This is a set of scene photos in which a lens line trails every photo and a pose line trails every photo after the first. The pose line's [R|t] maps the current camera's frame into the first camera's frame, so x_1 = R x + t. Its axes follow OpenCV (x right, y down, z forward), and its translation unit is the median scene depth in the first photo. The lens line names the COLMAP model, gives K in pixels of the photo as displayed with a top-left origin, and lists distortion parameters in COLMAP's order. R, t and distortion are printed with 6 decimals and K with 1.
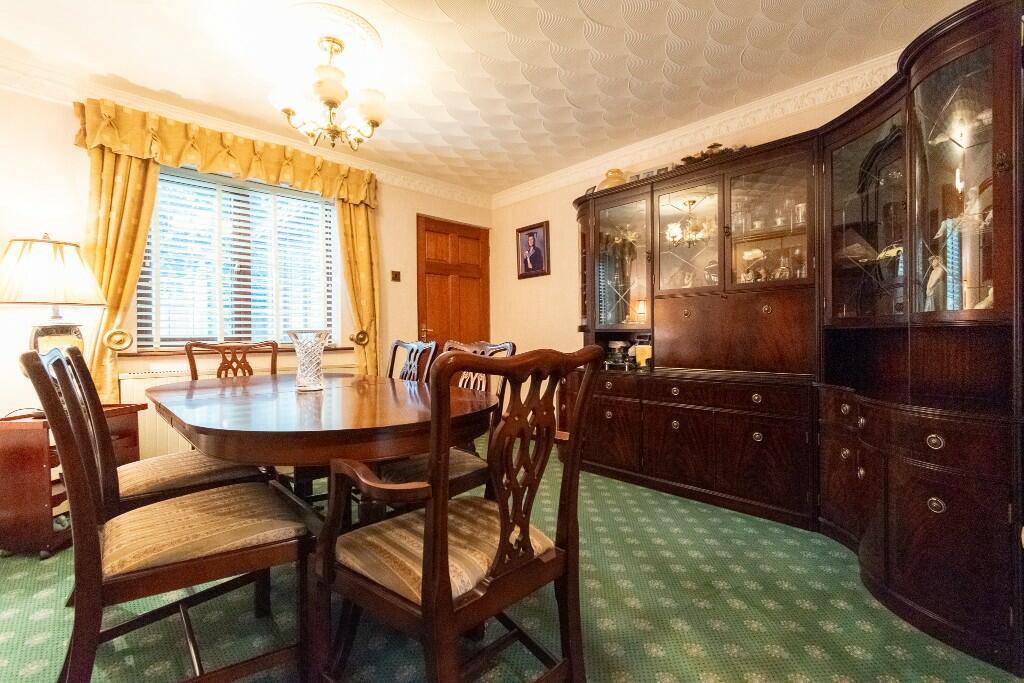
lens RADIAL K [[449.3, 0, 511.3], [0, 449.3, 340.0], [0, 0, 1]] dist [0.019119, 0.000178]
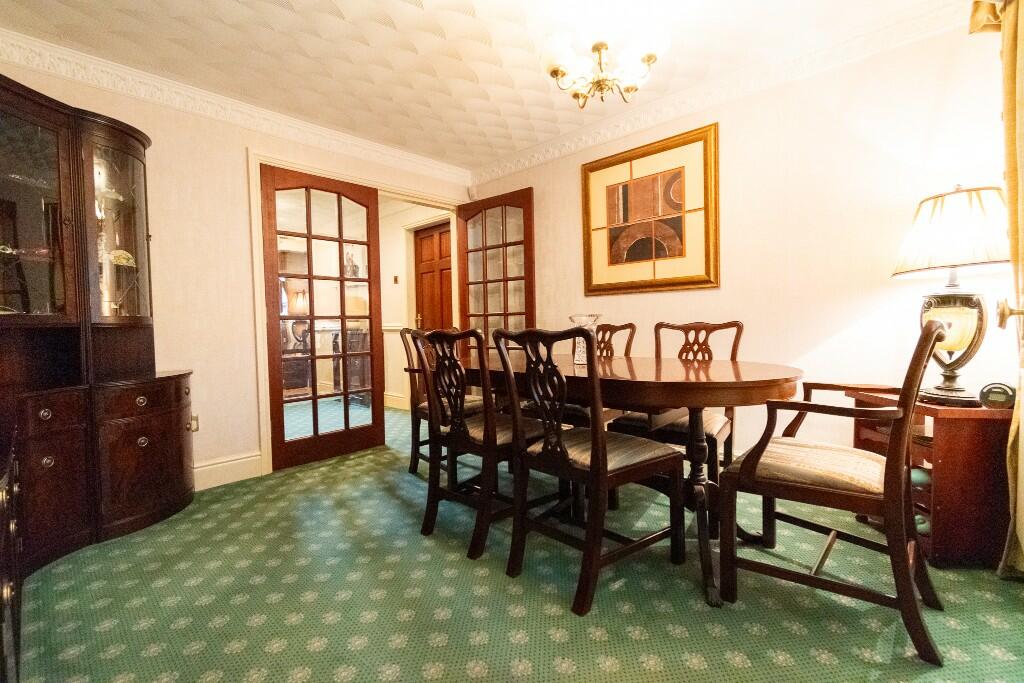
lens RADIAL K [[449.3, 0, 514.2], [0, 449.3, 339.3], [0, 0, 1]] dist [0.019119, 0.000178]
pose [[-0.997439, 0.032965, -0.063473, -0.180396], [0.030379, 0.998686, 0.041275, -0.013791], [0.064750, 0.039241, -0.997130, 2.156829]]
